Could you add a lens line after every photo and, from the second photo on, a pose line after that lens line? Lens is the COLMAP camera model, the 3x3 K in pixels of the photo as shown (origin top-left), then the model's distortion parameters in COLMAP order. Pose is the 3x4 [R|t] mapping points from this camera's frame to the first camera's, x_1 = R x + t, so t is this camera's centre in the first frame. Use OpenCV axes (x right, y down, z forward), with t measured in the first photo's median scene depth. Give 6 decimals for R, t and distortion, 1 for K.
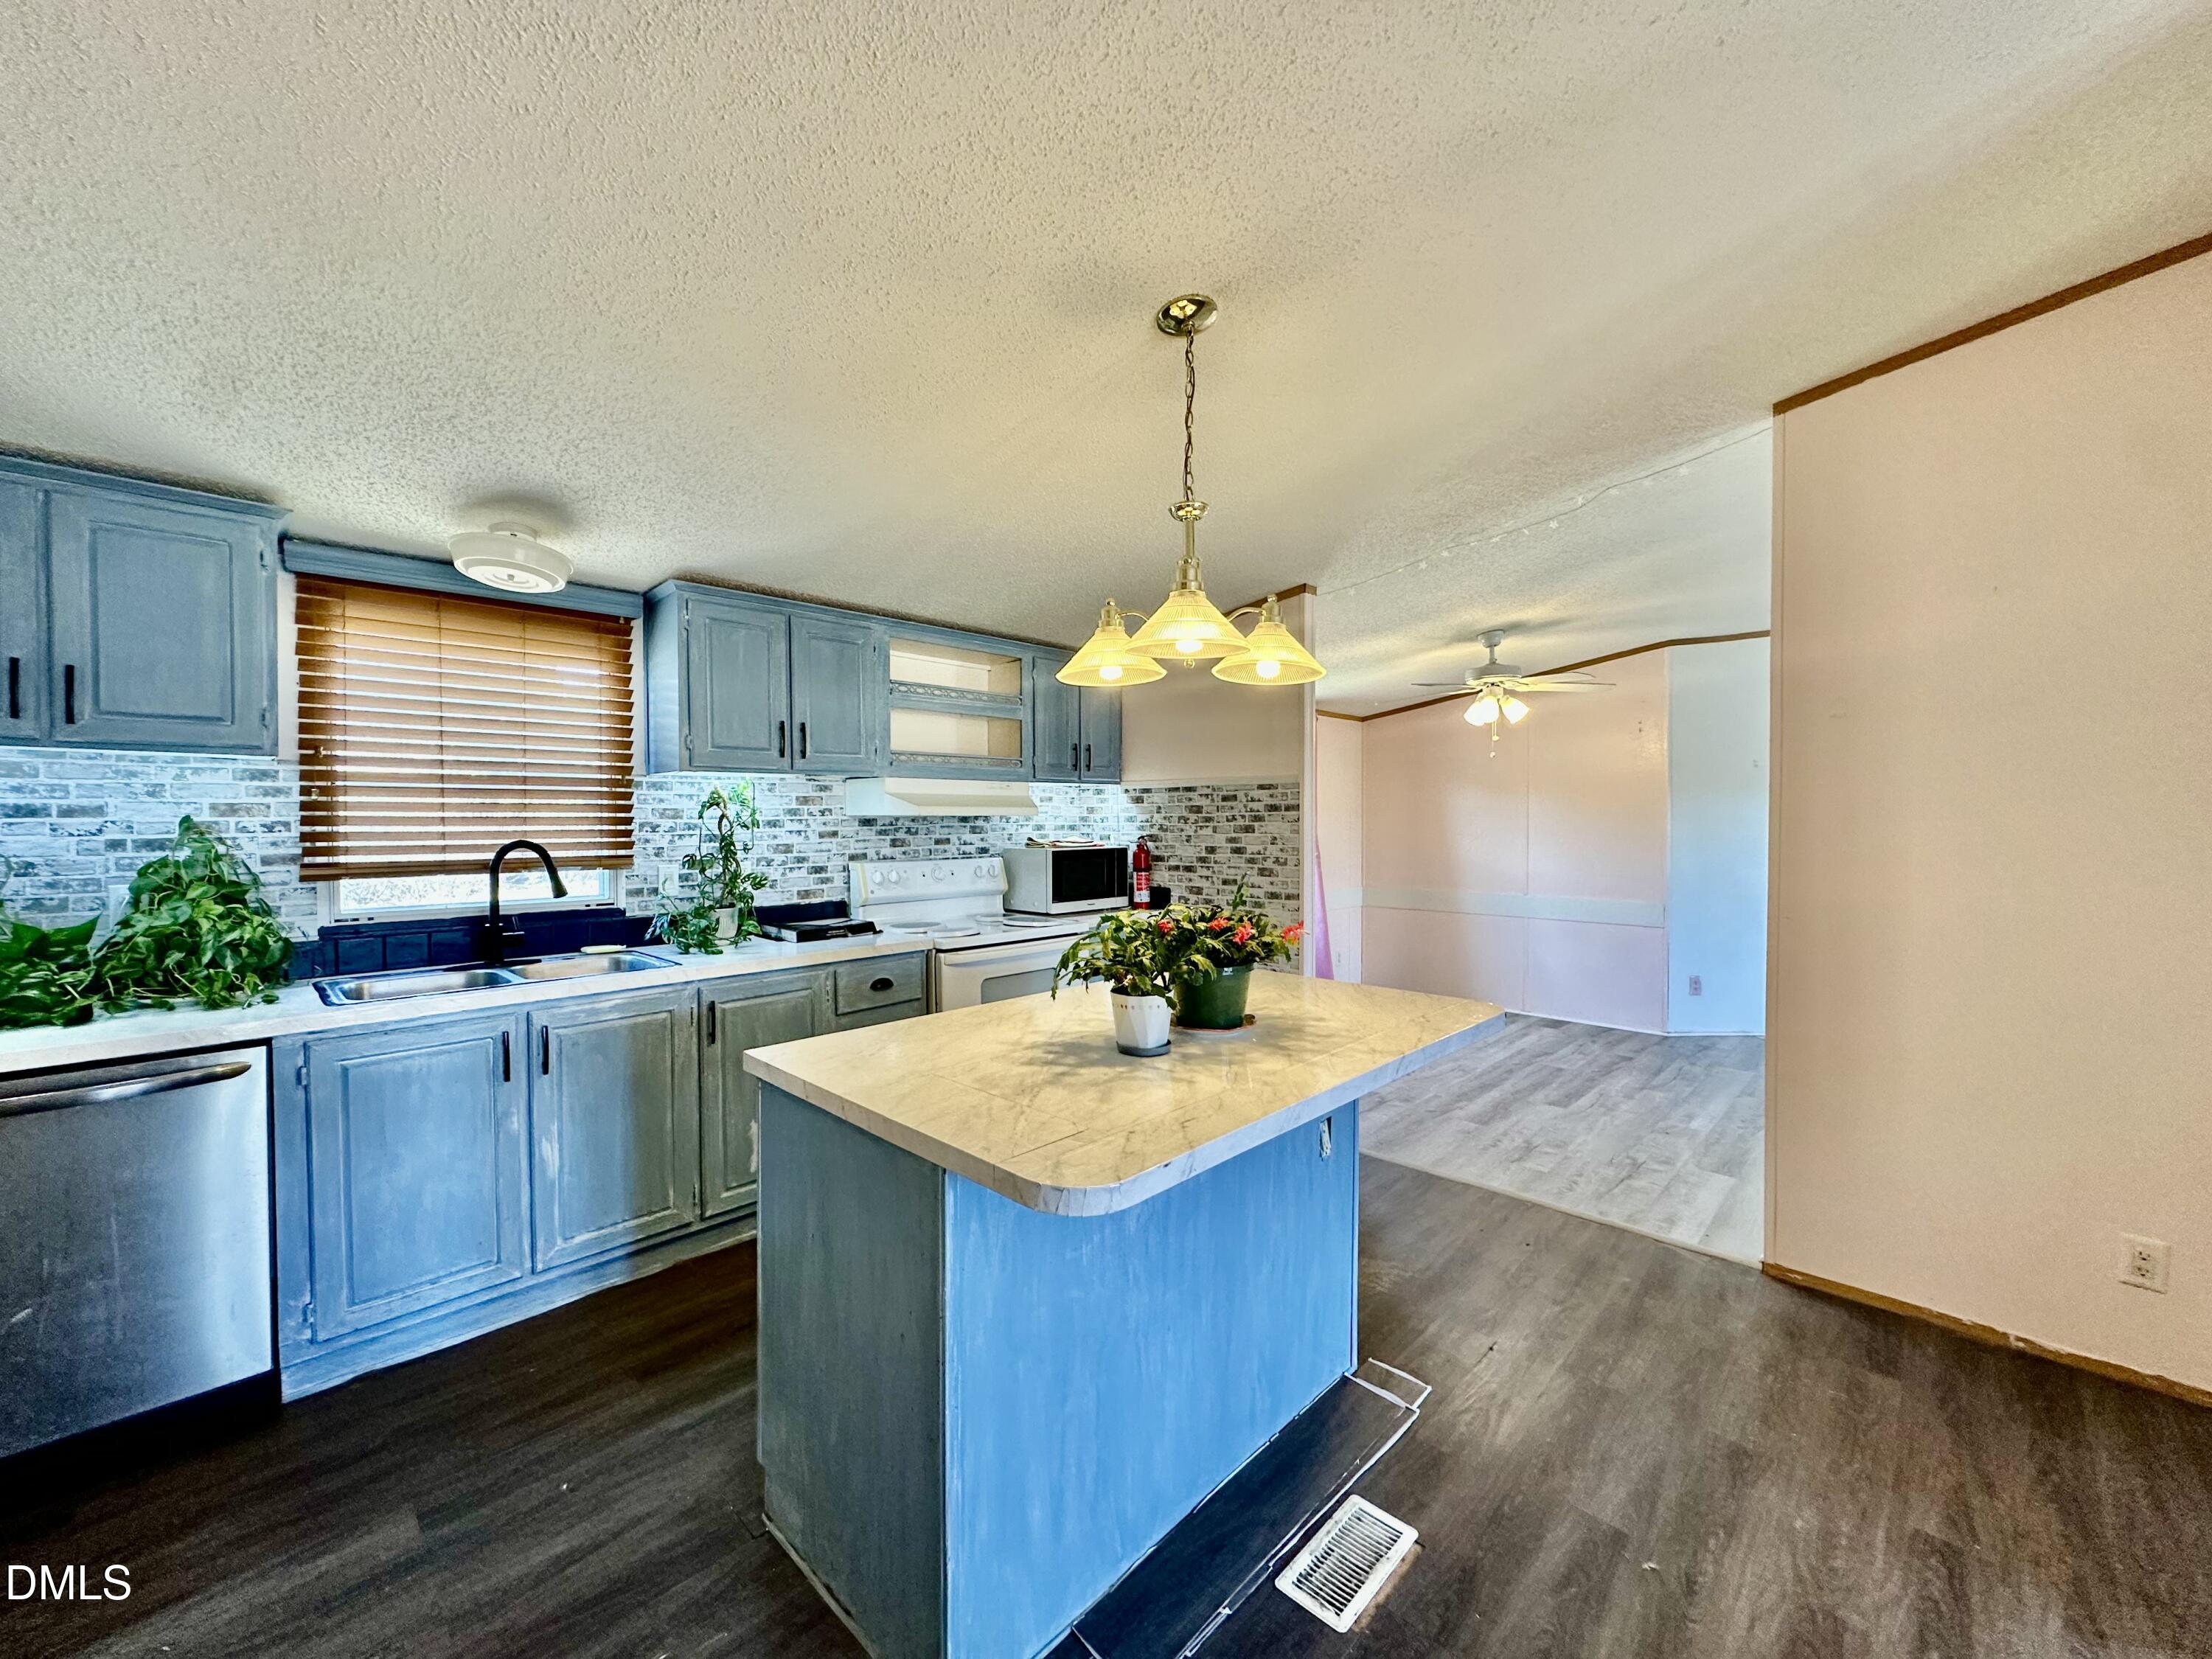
lens RADIAL K [[878.9, 0, 1107.7], [0, 878.9, 829.0], [0, 0, 1]] dist [-0.005155, 0.001382]
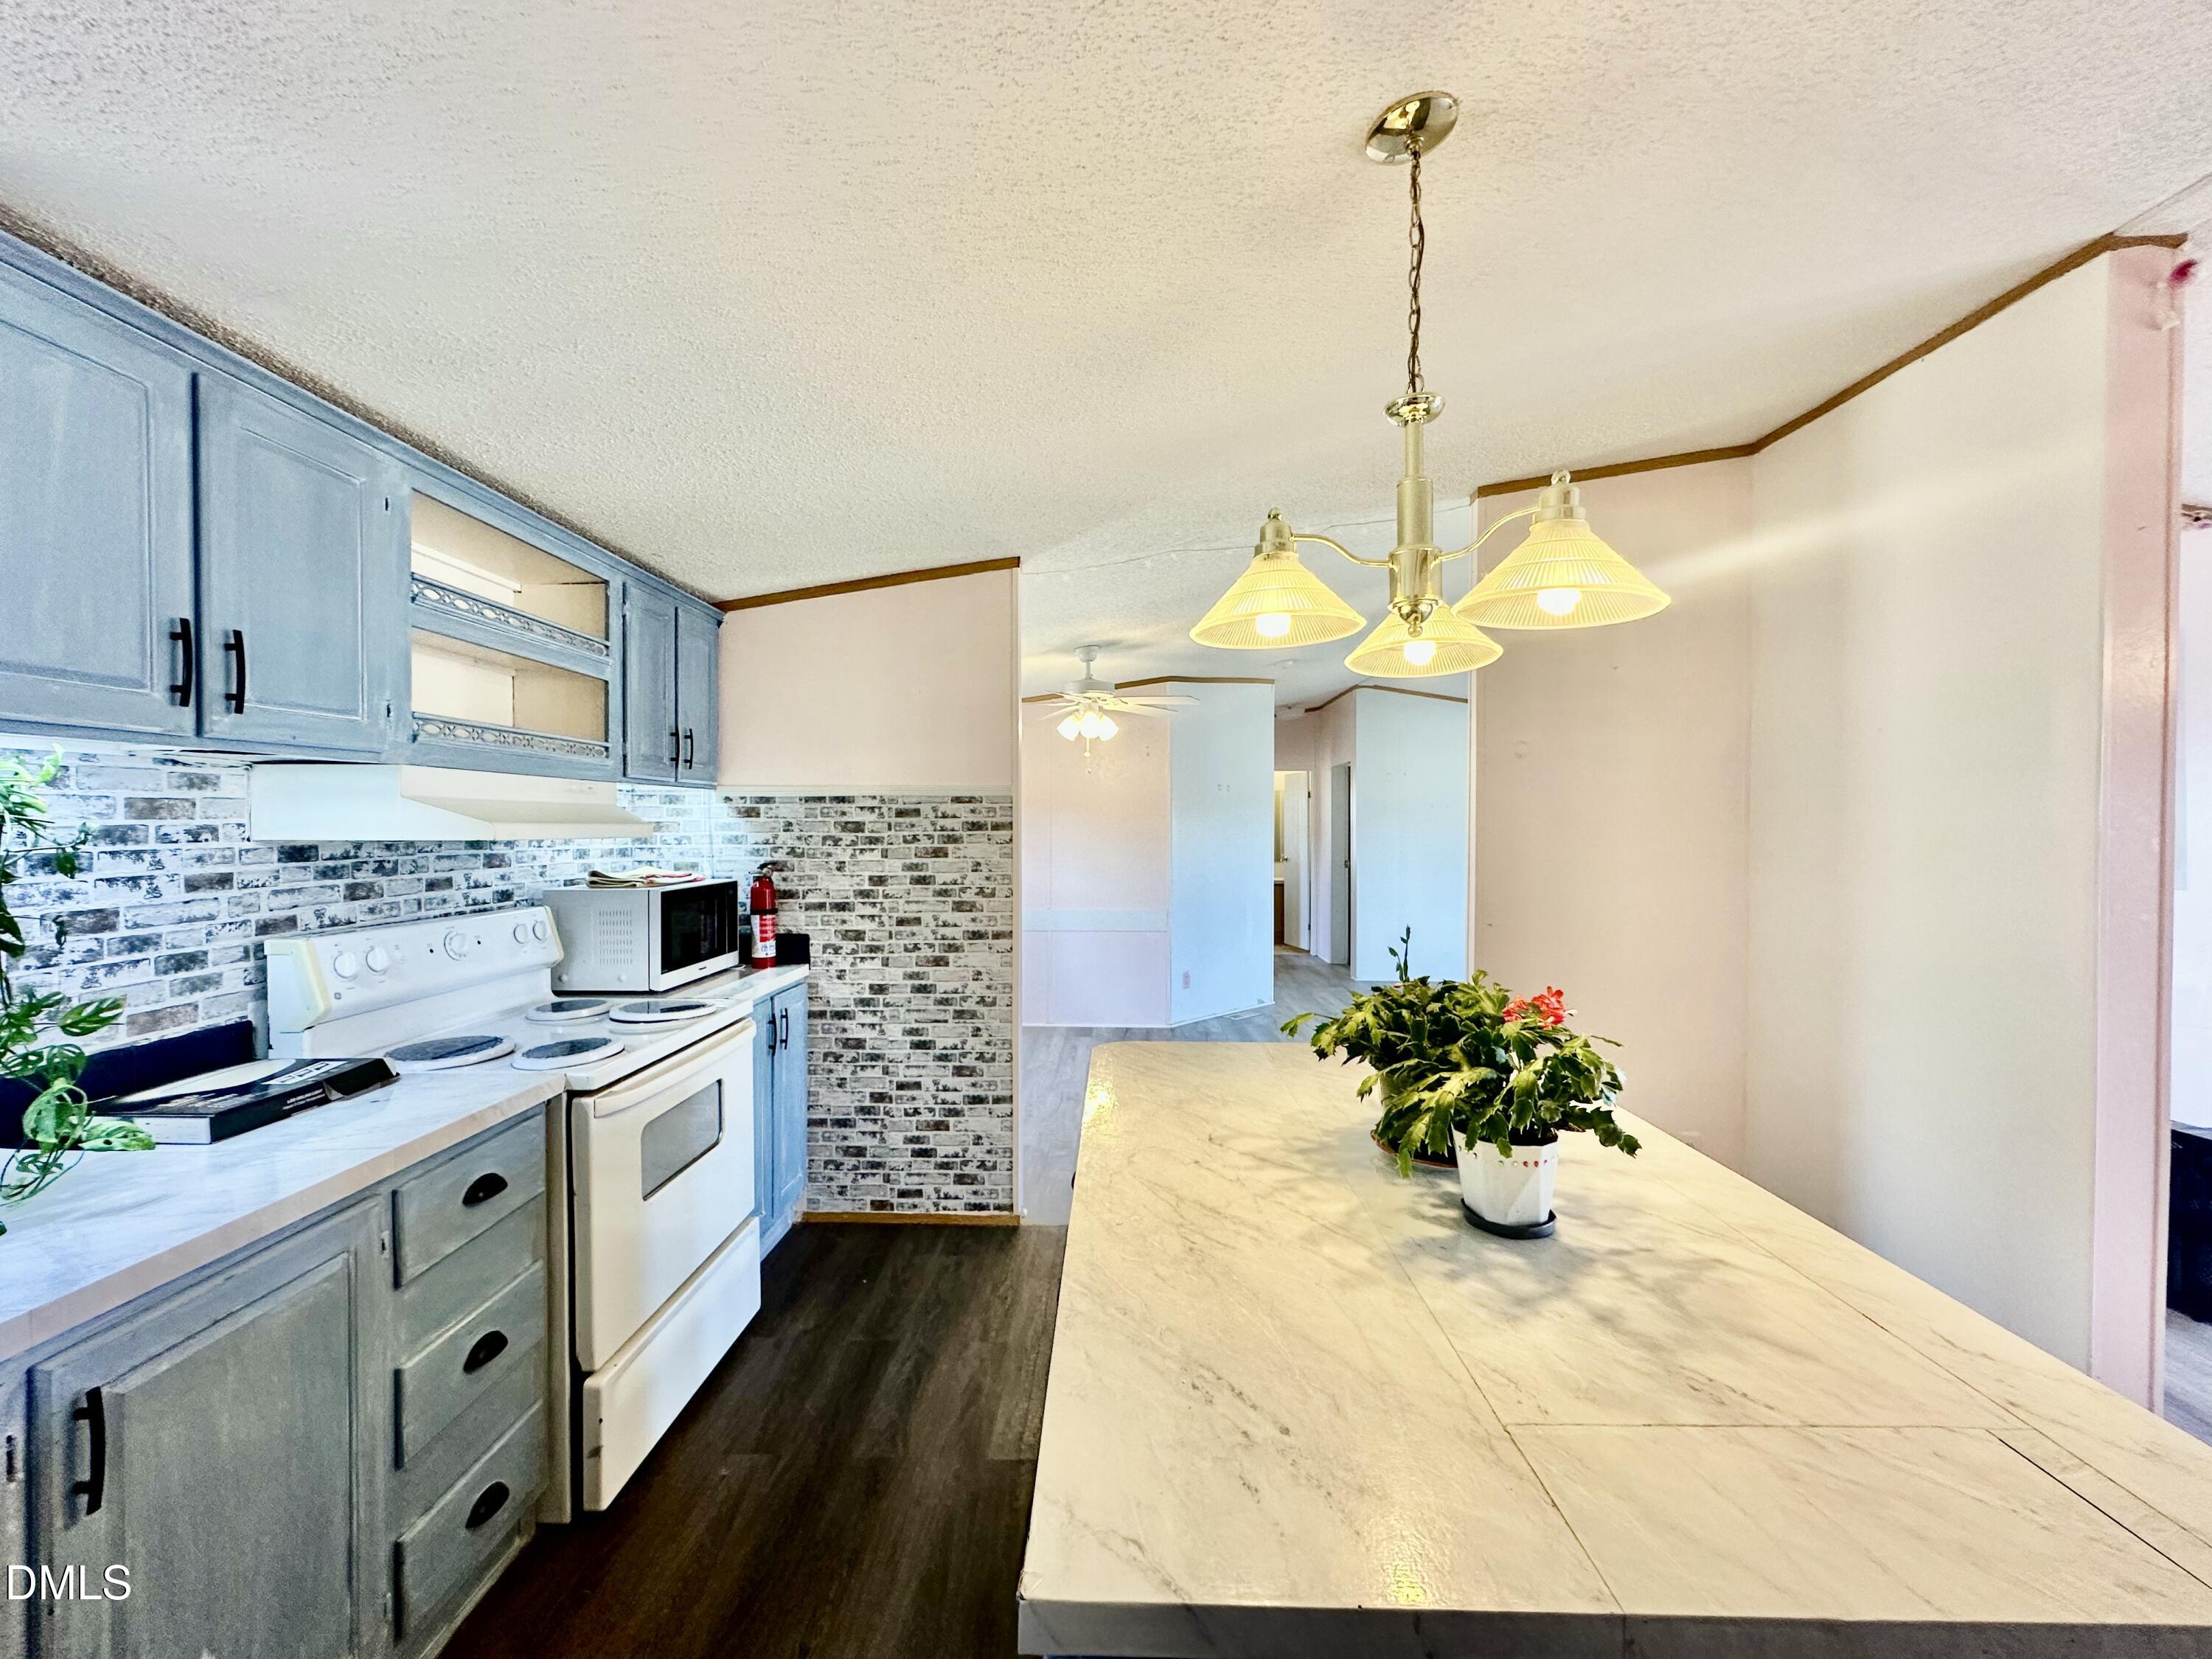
lens RADIAL K [[878.9, 0, 1106.3], [0, 878.9, 826.6], [0, 0, 1]] dist [-0.005155, 0.001382]
pose [[0.729575, 0.002498, 0.683897, -0.281270], [0.006680, 0.999920, -0.010778, -0.014533], [-0.683868, 0.012432, 0.729499, 0.335739]]
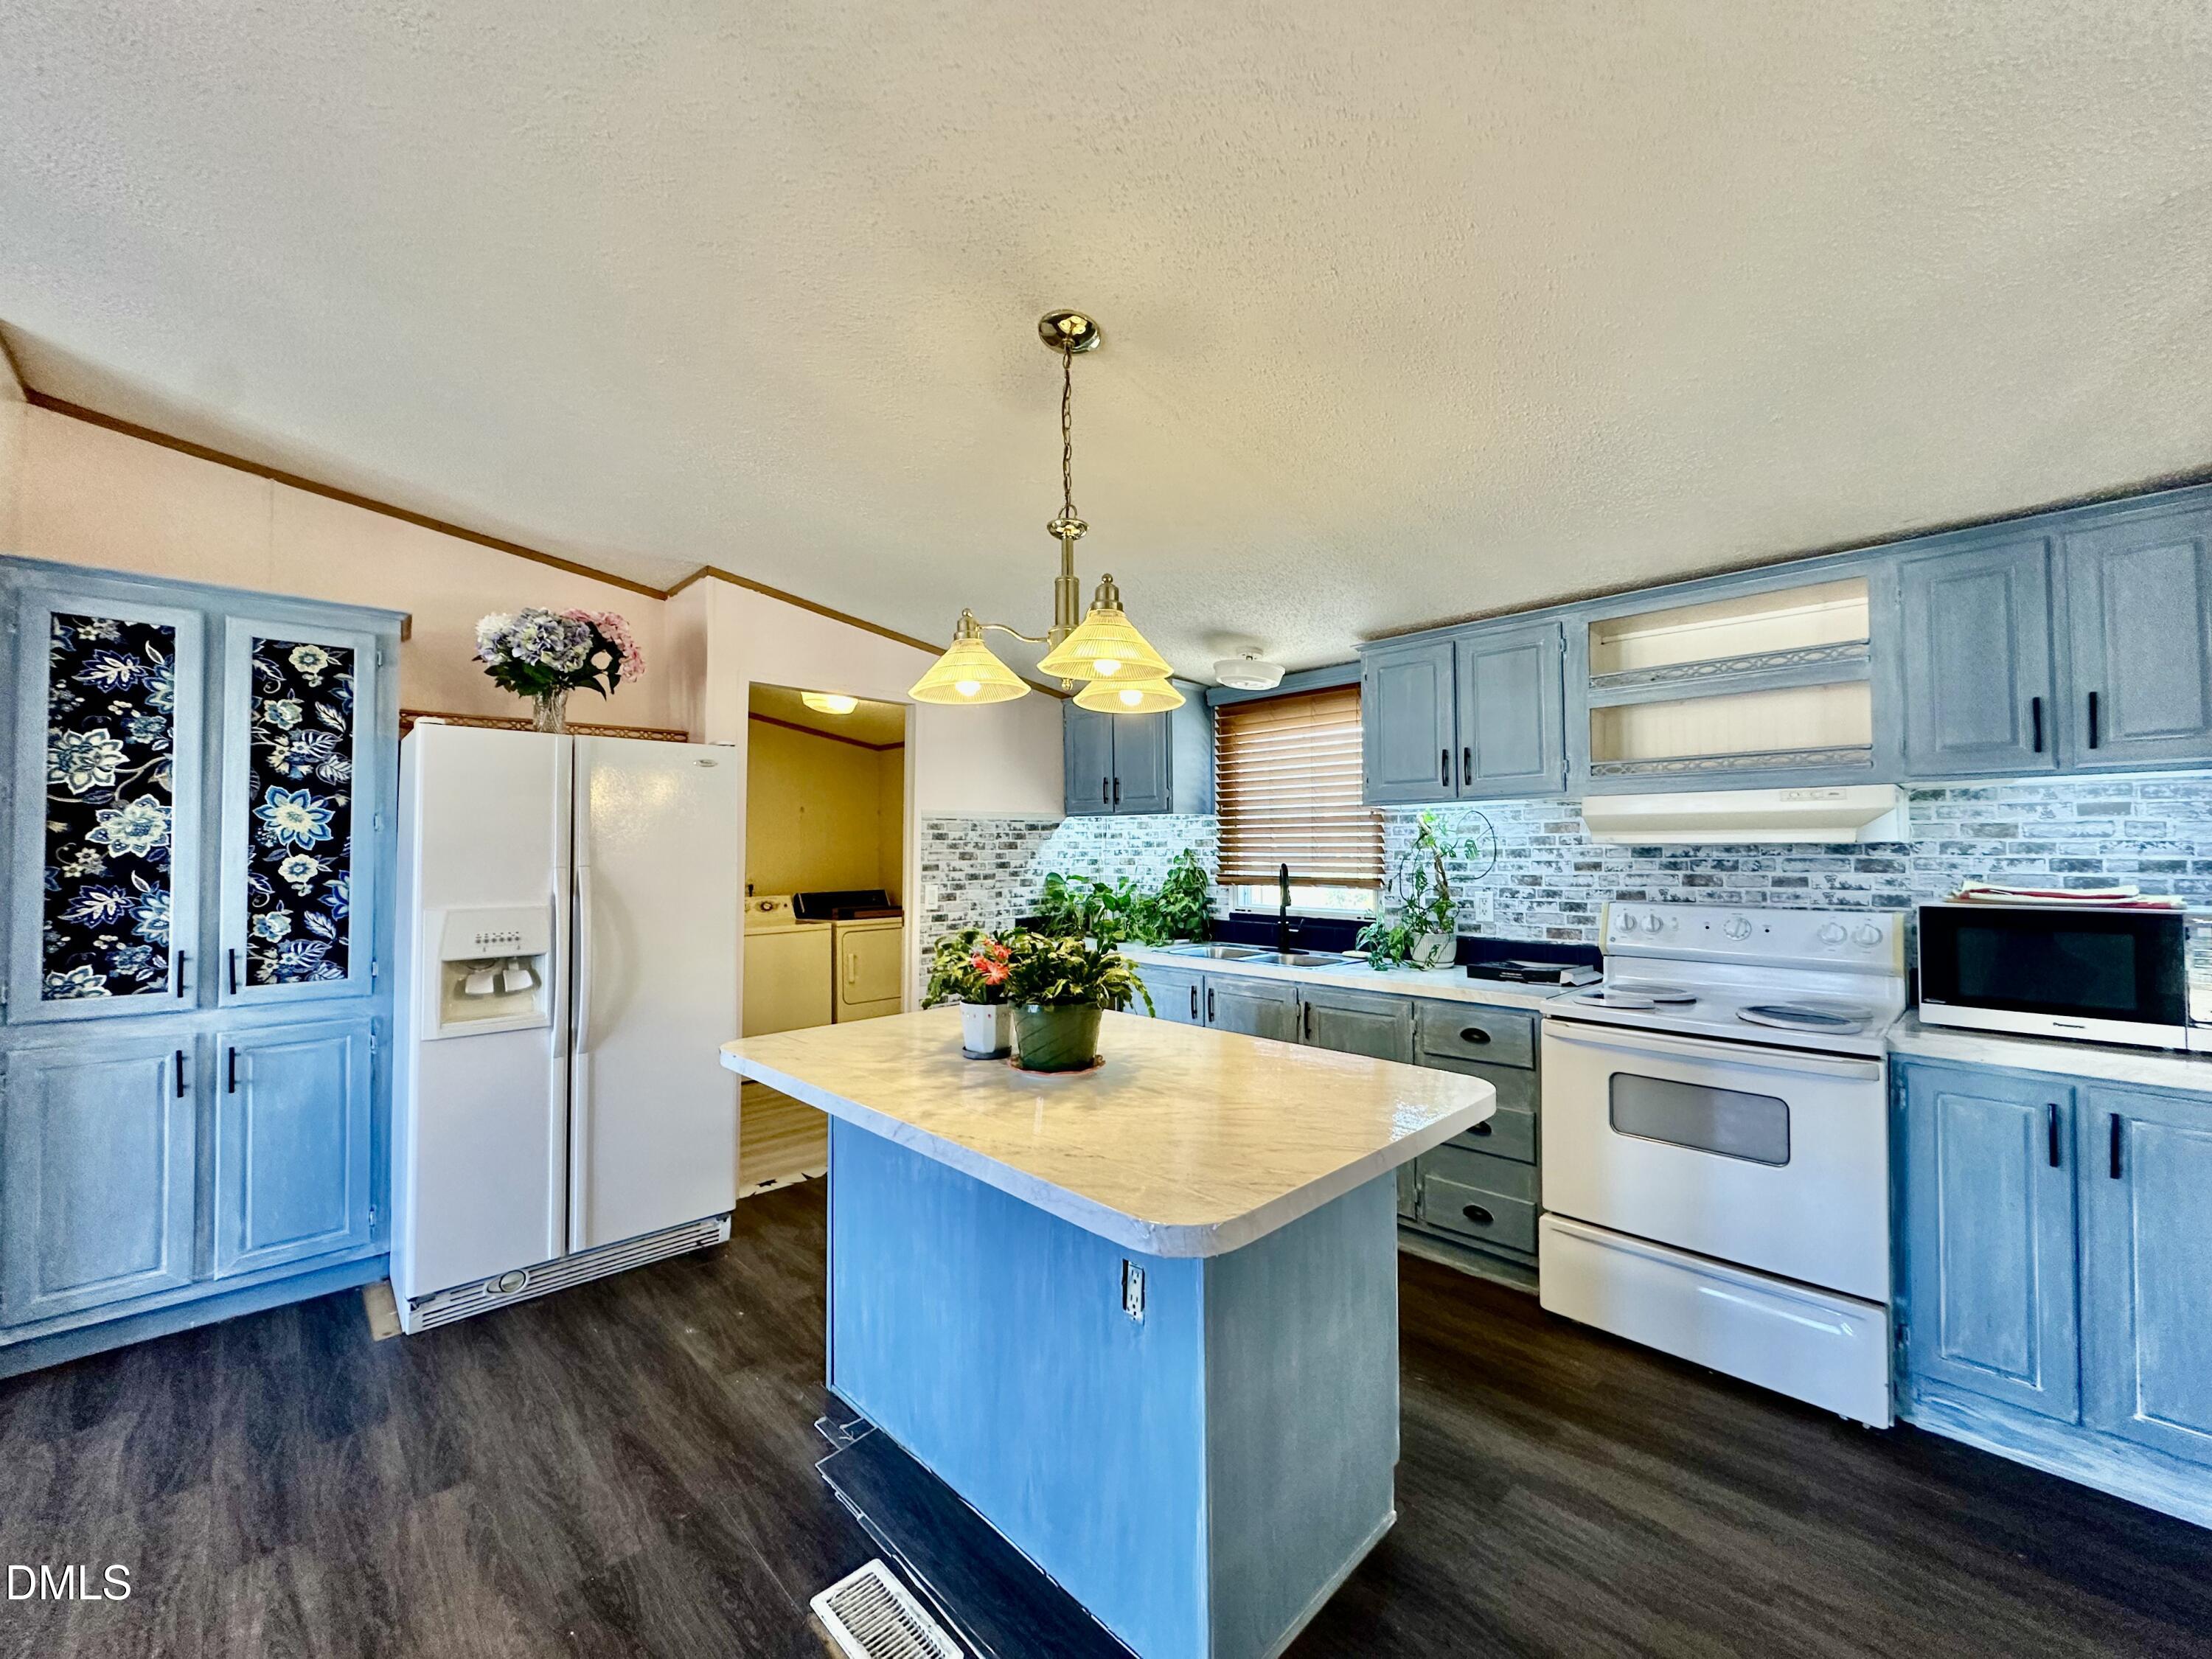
lens RADIAL K [[878.9, 0, 1106.0], [0, 878.9, 828.4], [0, 0, 1]] dist [-0.005155, 0.001382]
pose [[-0.026310, -0.023091, -0.999387, 0.531800], [-0.012468, 0.999663, -0.022769, -0.005318], [0.999576, 0.011861, -0.026589, 0.540602]]
